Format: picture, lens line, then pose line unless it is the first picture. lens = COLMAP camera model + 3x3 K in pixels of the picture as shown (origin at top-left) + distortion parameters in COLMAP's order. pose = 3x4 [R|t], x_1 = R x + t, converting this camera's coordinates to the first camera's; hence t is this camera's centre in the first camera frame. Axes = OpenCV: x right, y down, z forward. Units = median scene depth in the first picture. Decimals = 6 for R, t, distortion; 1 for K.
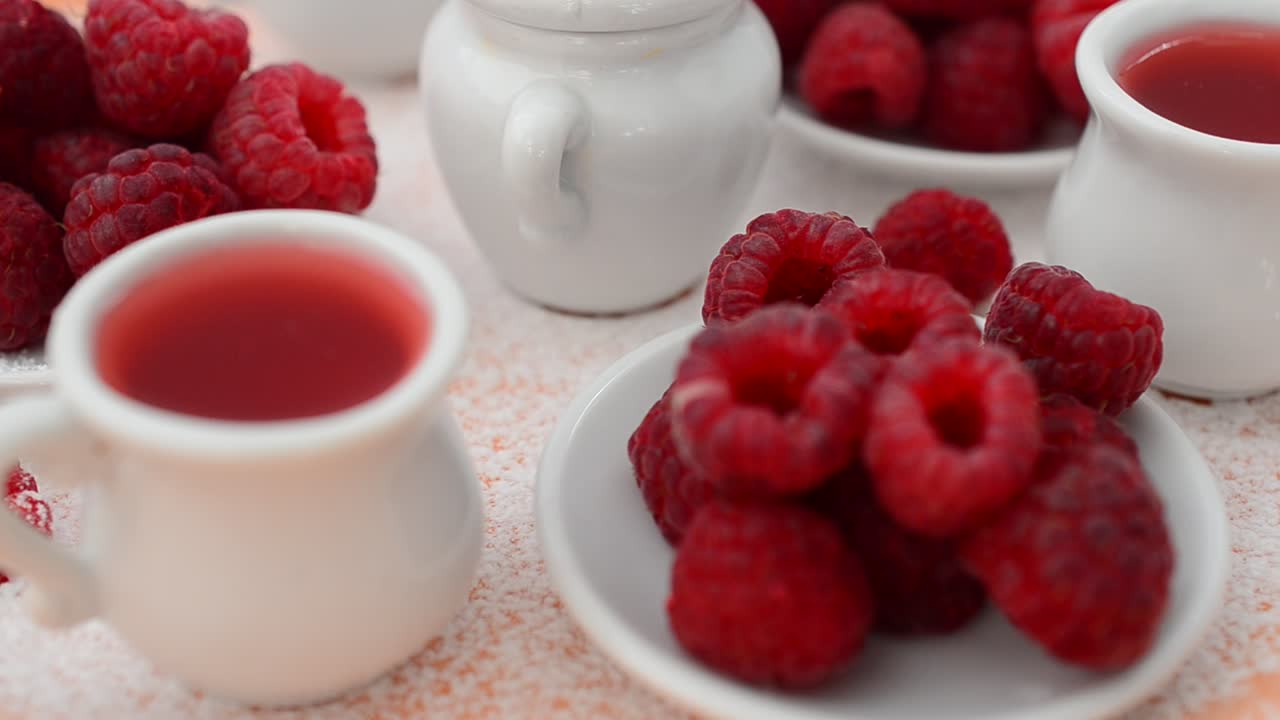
lens RADIAL K [[2246.5, 0, 640.0], [0, 2246.5, 360.0], [0, 0, 1]] dist [-0.003257, 0.044670]
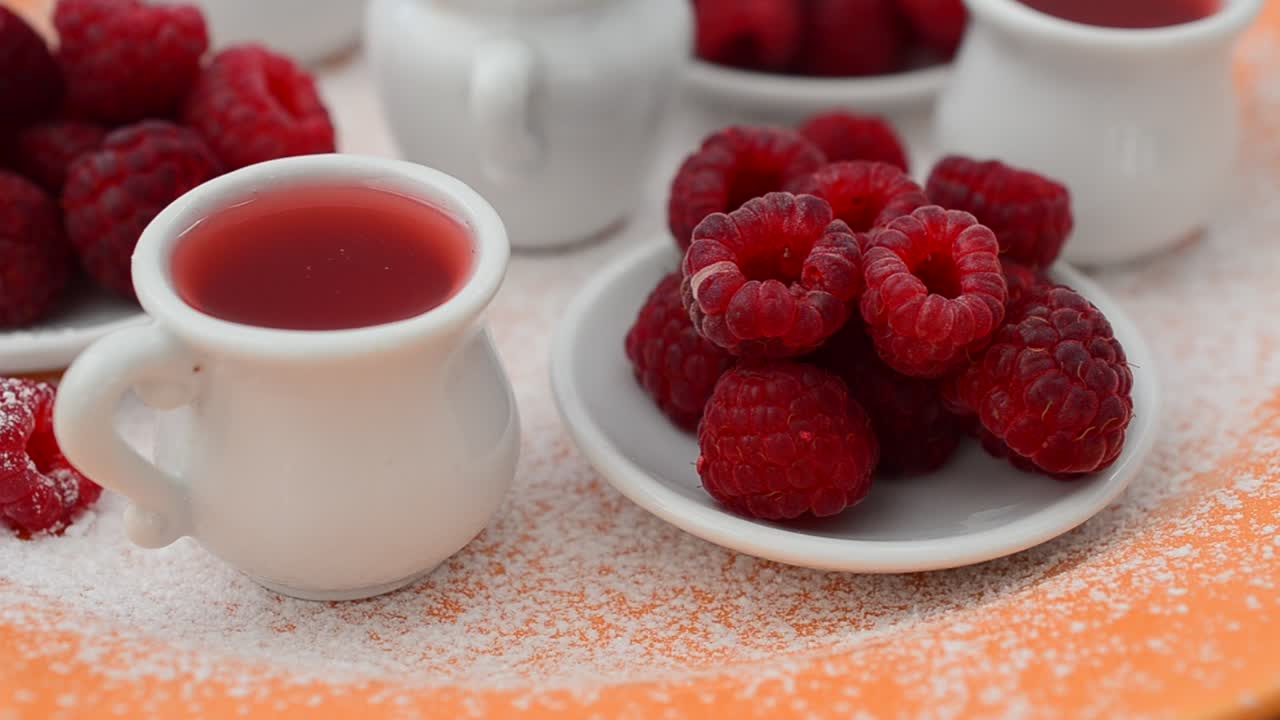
lens RADIAL K [[2246.5, 0, 640.0], [0, 2246.5, 360.0], [0, 0, 1]] dist [-0.003257, 0.044670]
pose [[0.985476, -0.098975, 0.137987, -0.158657], [0.102232, 0.994620, -0.016700, 0.067946], [-0.135592, 0.030564, 0.990293, -0.111422]]
